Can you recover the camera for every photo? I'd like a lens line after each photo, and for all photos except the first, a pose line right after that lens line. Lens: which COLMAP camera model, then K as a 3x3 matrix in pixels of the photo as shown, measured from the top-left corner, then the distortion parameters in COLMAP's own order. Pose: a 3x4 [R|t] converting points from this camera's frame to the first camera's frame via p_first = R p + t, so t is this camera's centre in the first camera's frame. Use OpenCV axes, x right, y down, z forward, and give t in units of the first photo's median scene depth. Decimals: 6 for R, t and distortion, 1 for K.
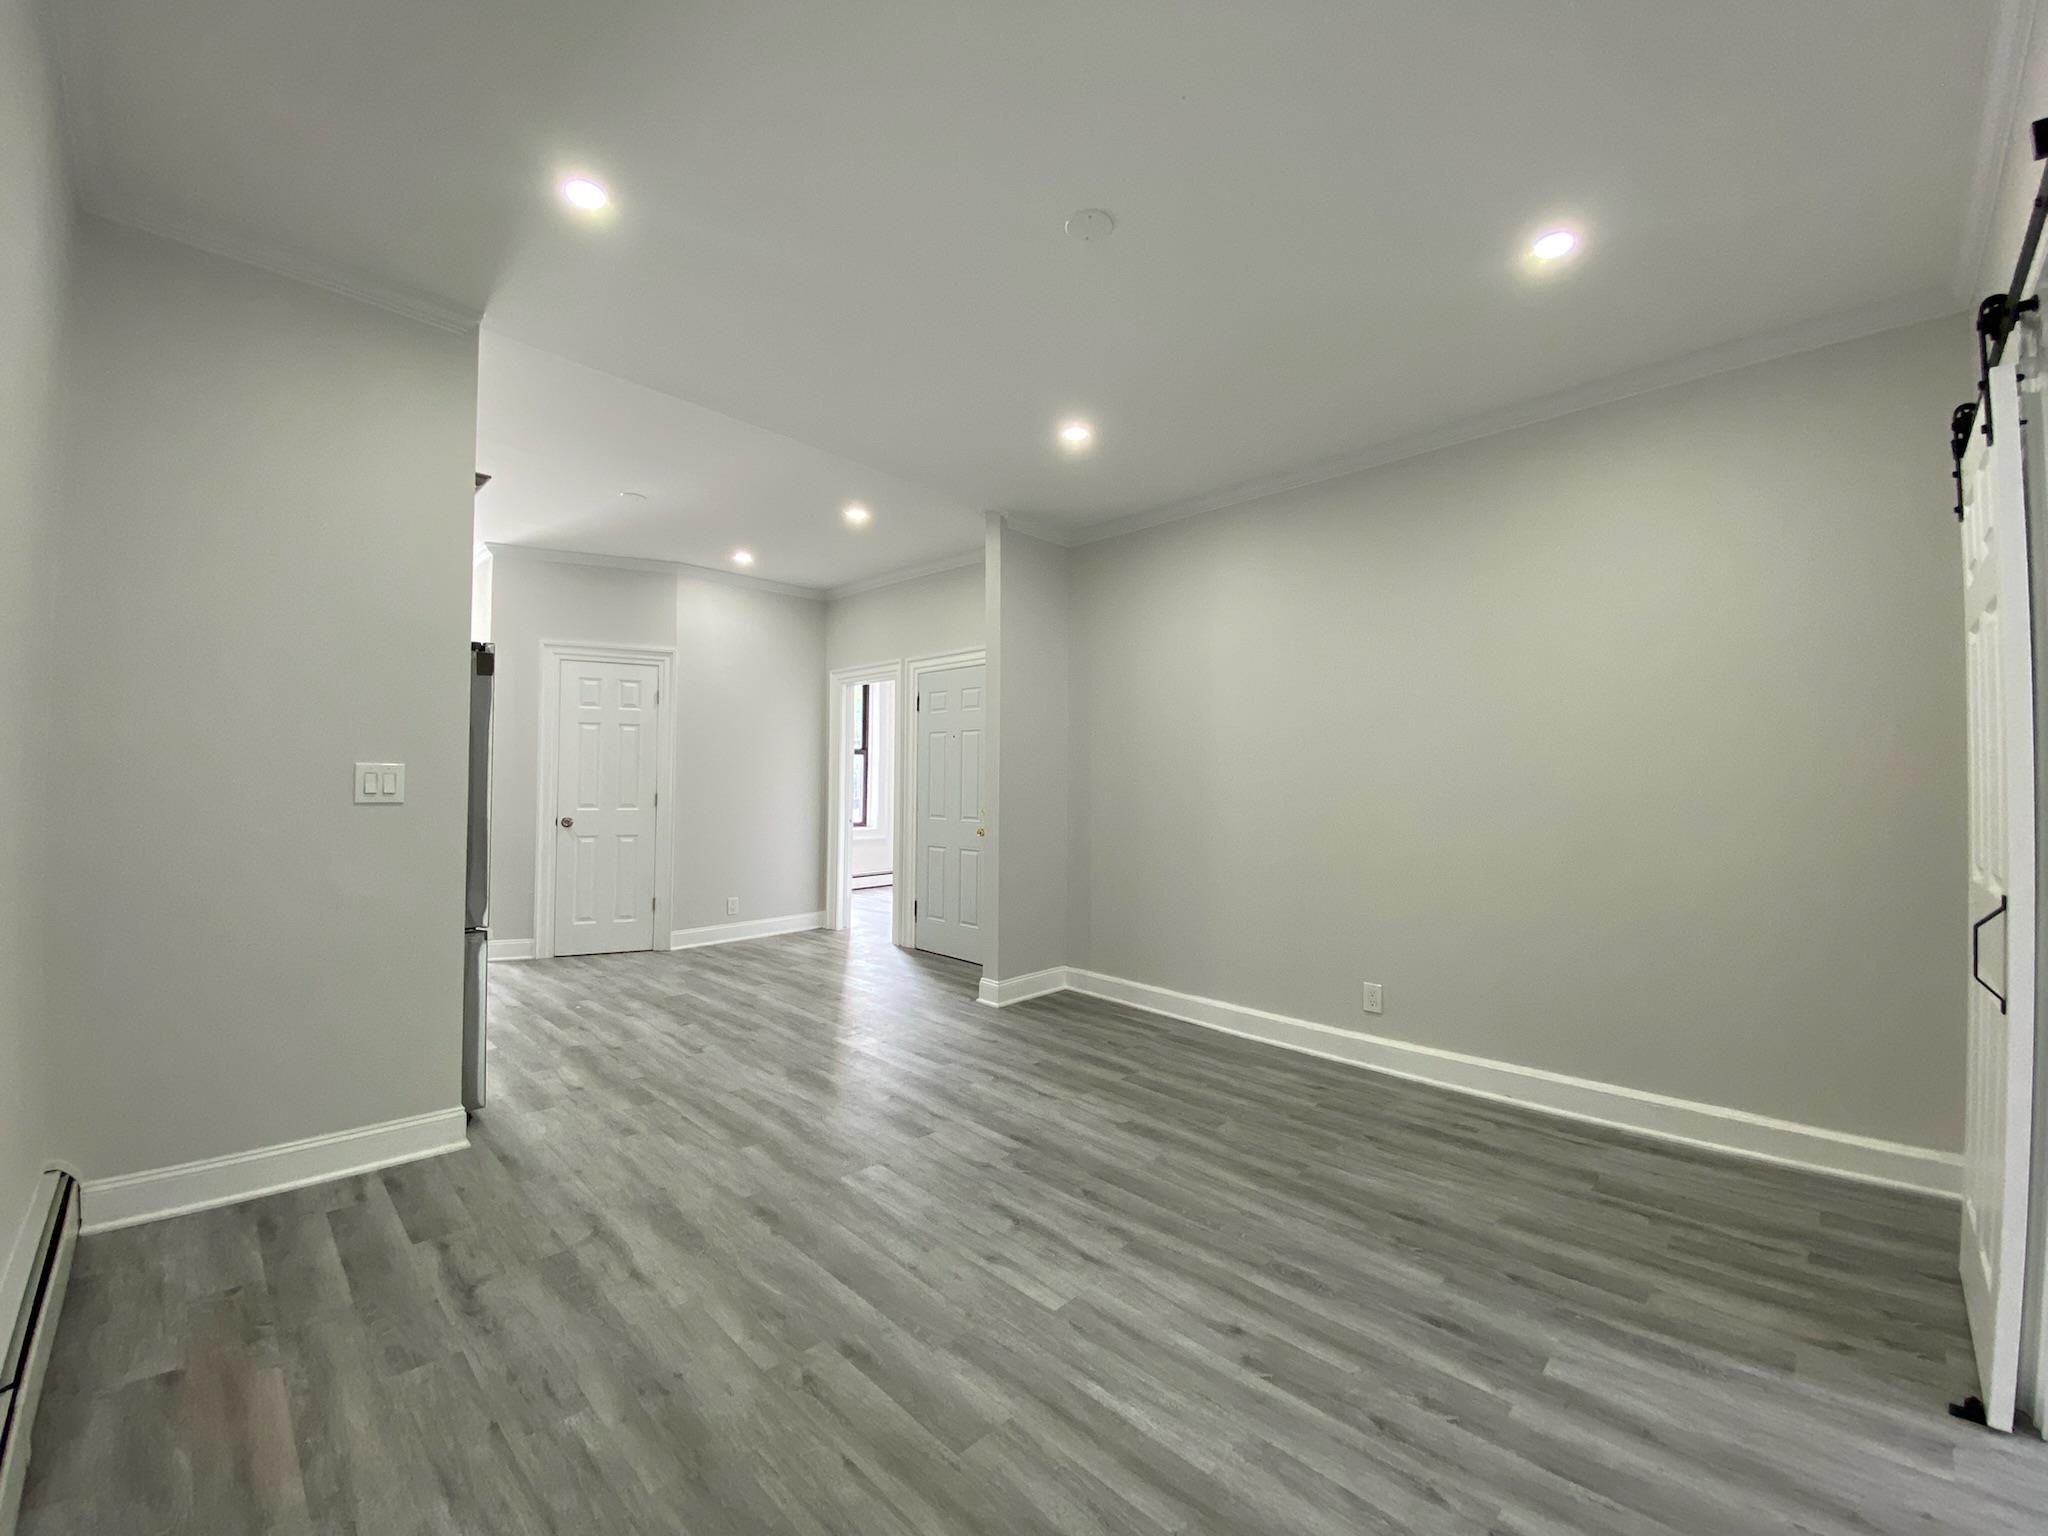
lens RADIAL K [[837.2, 0, 1031.5], [0, 837.2, 768.8], [0, 0, 1]] dist [-0.008244, -0.004927]
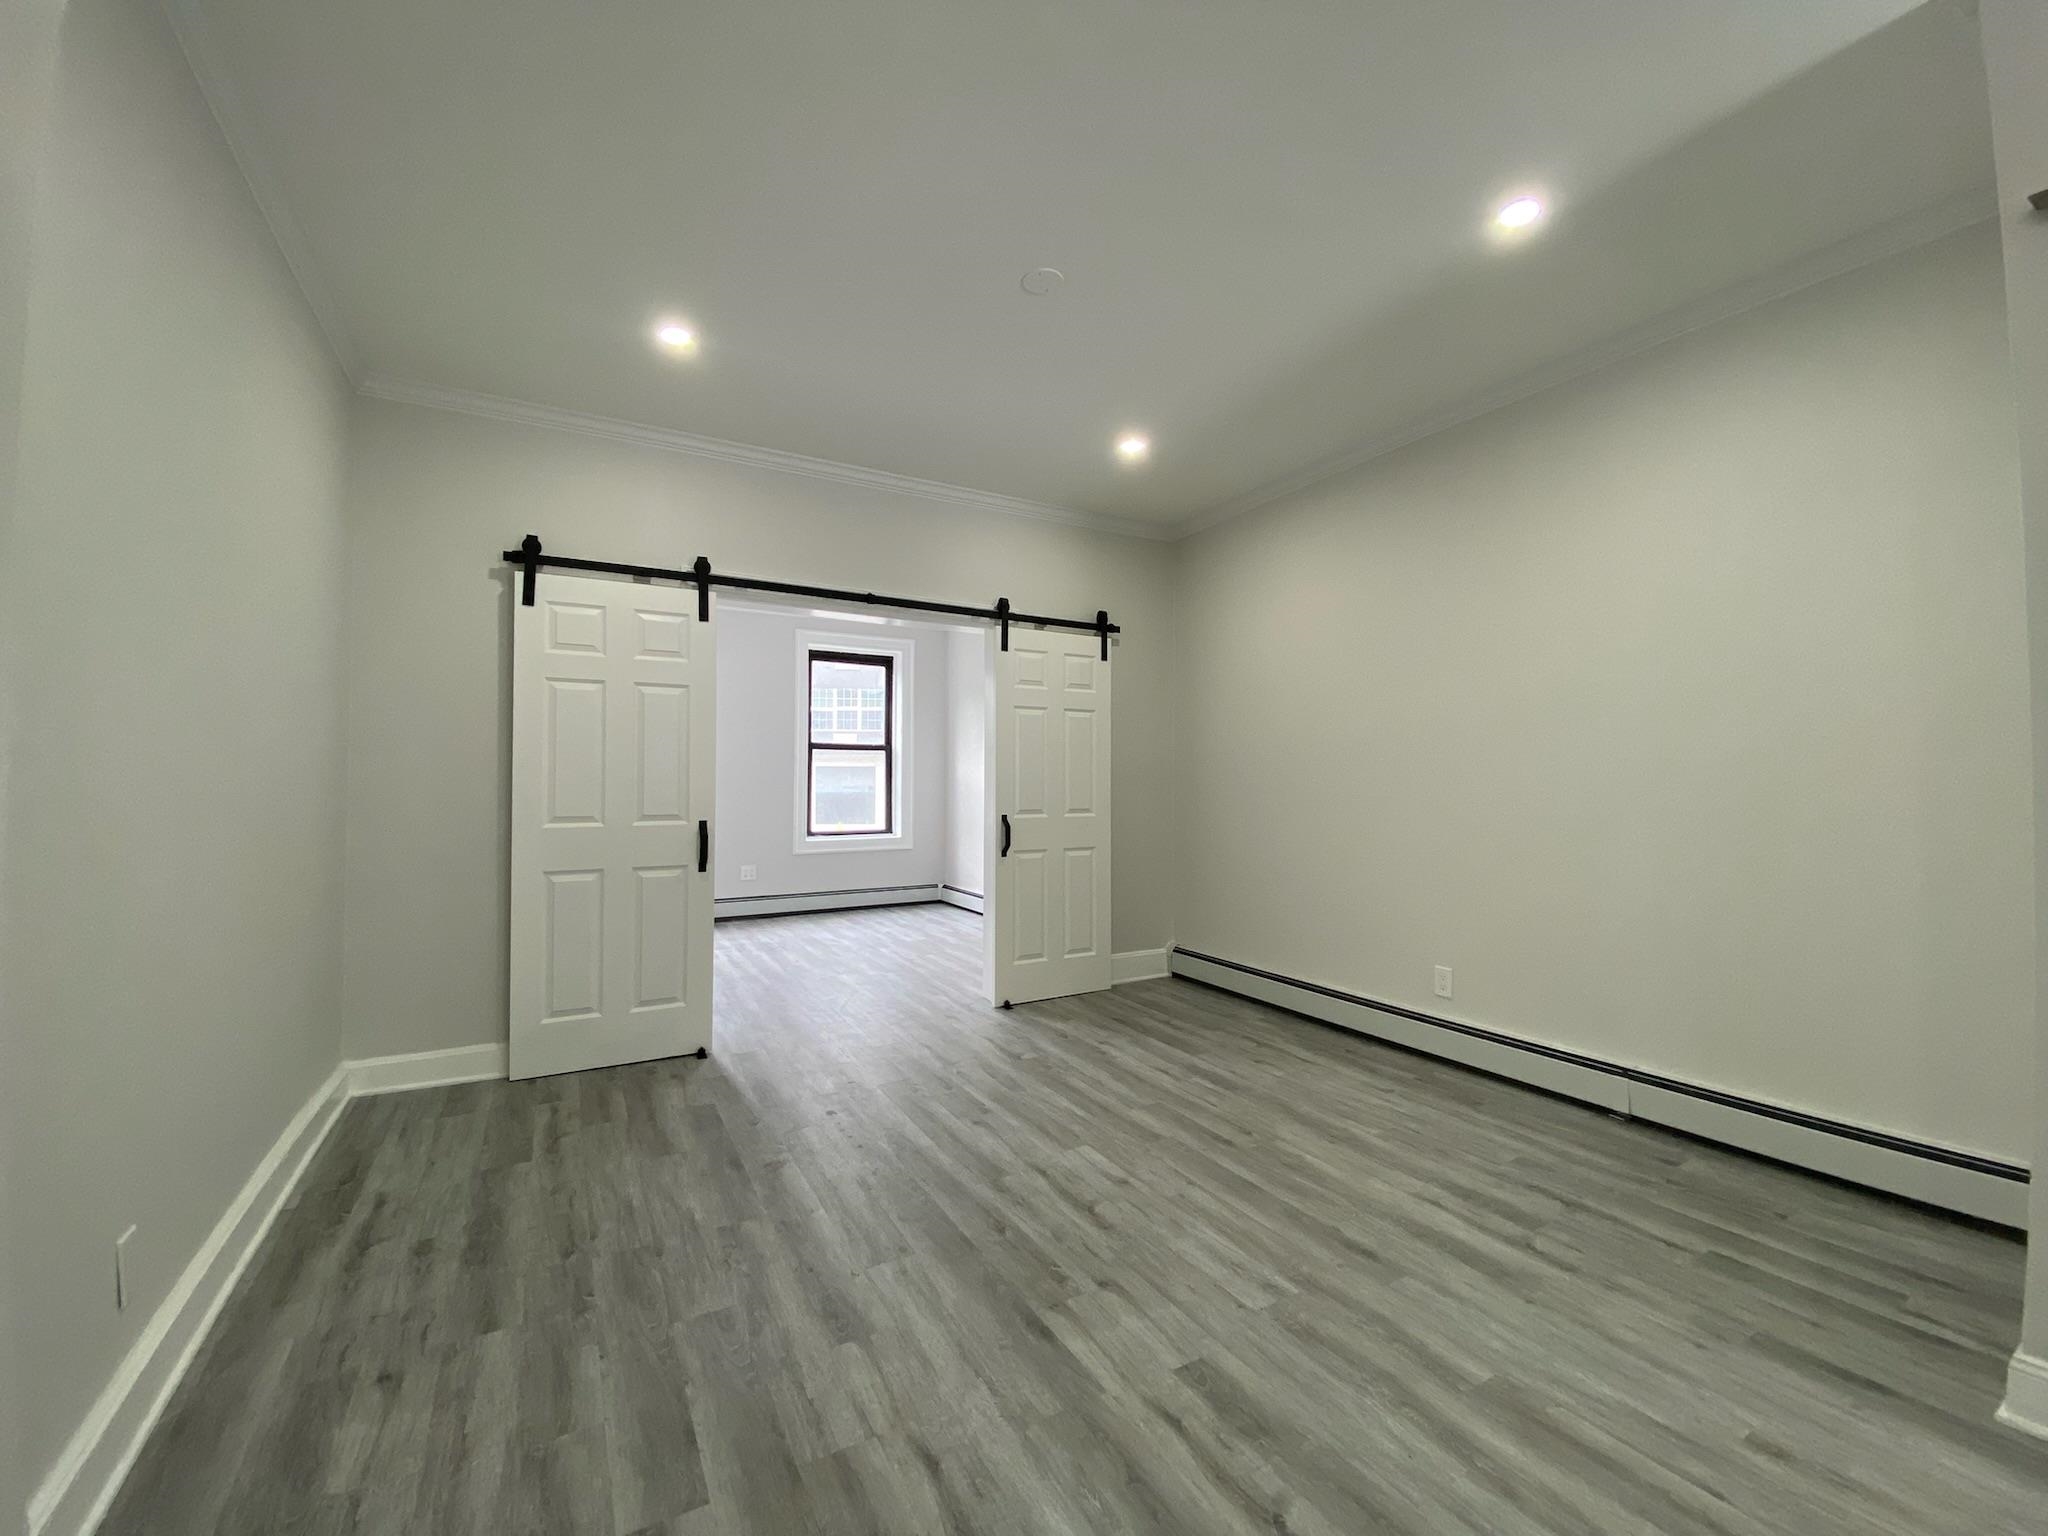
lens RADIAL K [[837.2, 0, 1015.8], [0, 837.2, 763.6], [0, 0, 1]] dist [-0.008244, -0.004927]
pose [[-0.957563, -0.004574, 0.288186, -0.224163], [-0.015476, 0.999248, -0.035562, 0.044861], [-0.287807, -0.038513, -0.956914, 2.055482]]
